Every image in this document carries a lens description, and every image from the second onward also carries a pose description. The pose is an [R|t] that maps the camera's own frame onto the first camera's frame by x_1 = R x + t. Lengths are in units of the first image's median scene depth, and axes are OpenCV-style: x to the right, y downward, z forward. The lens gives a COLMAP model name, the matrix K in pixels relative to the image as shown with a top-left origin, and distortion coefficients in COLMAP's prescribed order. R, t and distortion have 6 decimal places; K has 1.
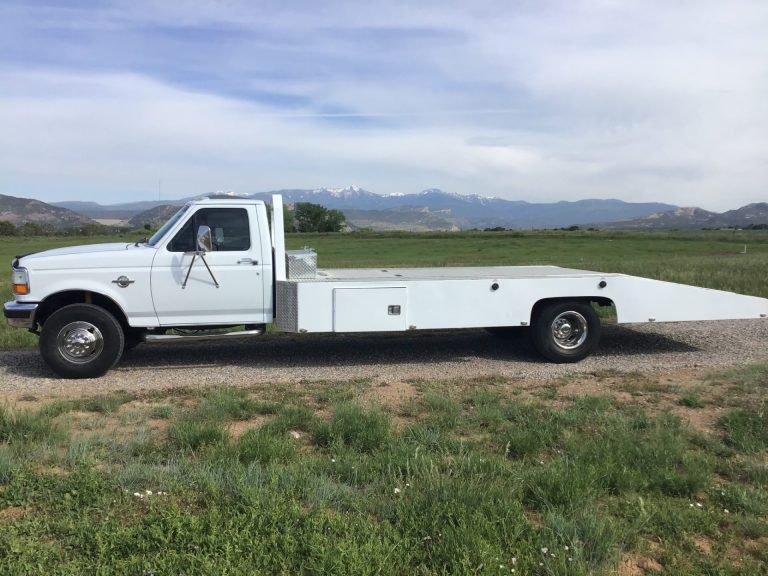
lens RADIAL K [[684.3, 0, 386.1], [0, 684.3, 290.4], [0, 0, 1]] dist [0.098317, -0.146535]
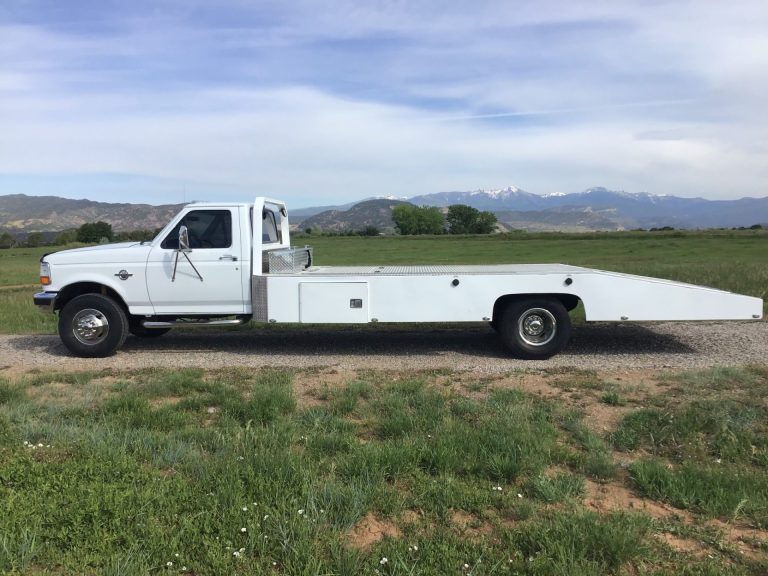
lens RADIAL K [[684.3, 0, 386.9], [0, 684.3, 291.4], [0, 0, 1]] dist [0.098317, -0.146535]
pose [[0.974269, 0.011828, -0.225078, 0.289735], [-0.012139, 0.999926, 0.000002, 0.008951], [0.225062, 0.002731, 0.974341, -0.025670]]
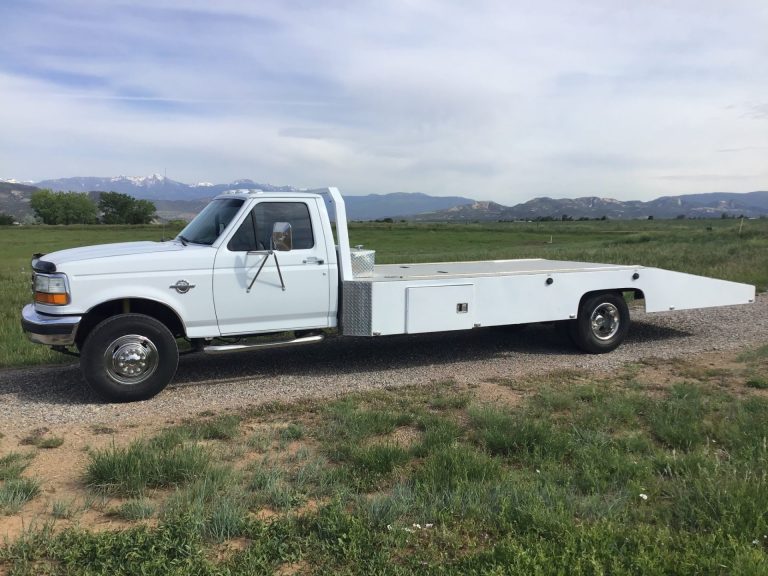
lens RADIAL K [[684.3, 0, 386.2], [0, 684.3, 287.8], [0, 0, 1]] dist [0.098317, -0.146535]
pose [[0.963734, -0.027550, 0.265438, -0.340201], [0.025319, 0.999610, 0.011824, -0.013952], [-0.265660, -0.004674, 0.964055, 0.090153]]
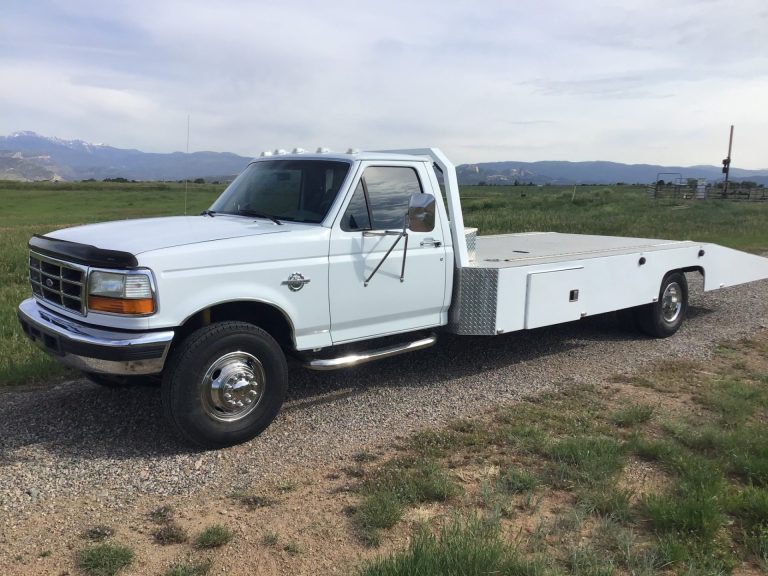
lens RADIAL K [[684.3, 0, 384.2], [0, 684.3, 287.2], [0, 0, 1]] dist [0.098317, -0.146535]
pose [[0.858737, -0.063403, 0.508479, -0.589676], [0.031153, 0.996940, 0.071698, -0.046898], [-0.511469, -0.045729, 0.858084, 0.395407]]
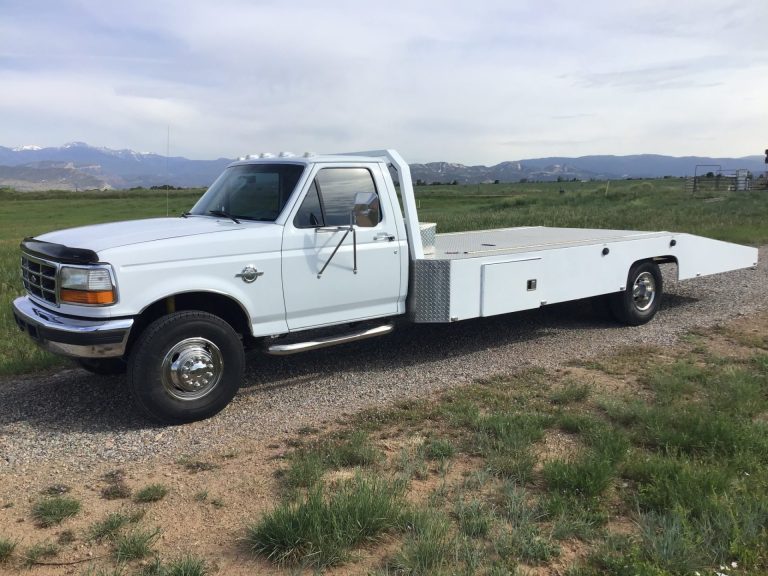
lens RADIAL K [[684.3, 0, 384.0], [0, 684.3, 289.0], [0, 0, 1]] dist [0.098317, -0.146535]
pose [[0.887725, -0.079426, 0.453472, -0.538928], [0.052798, 0.996071, 0.071104, -0.037649], [-0.457337, -0.039178, 0.888430, 0.300134]]
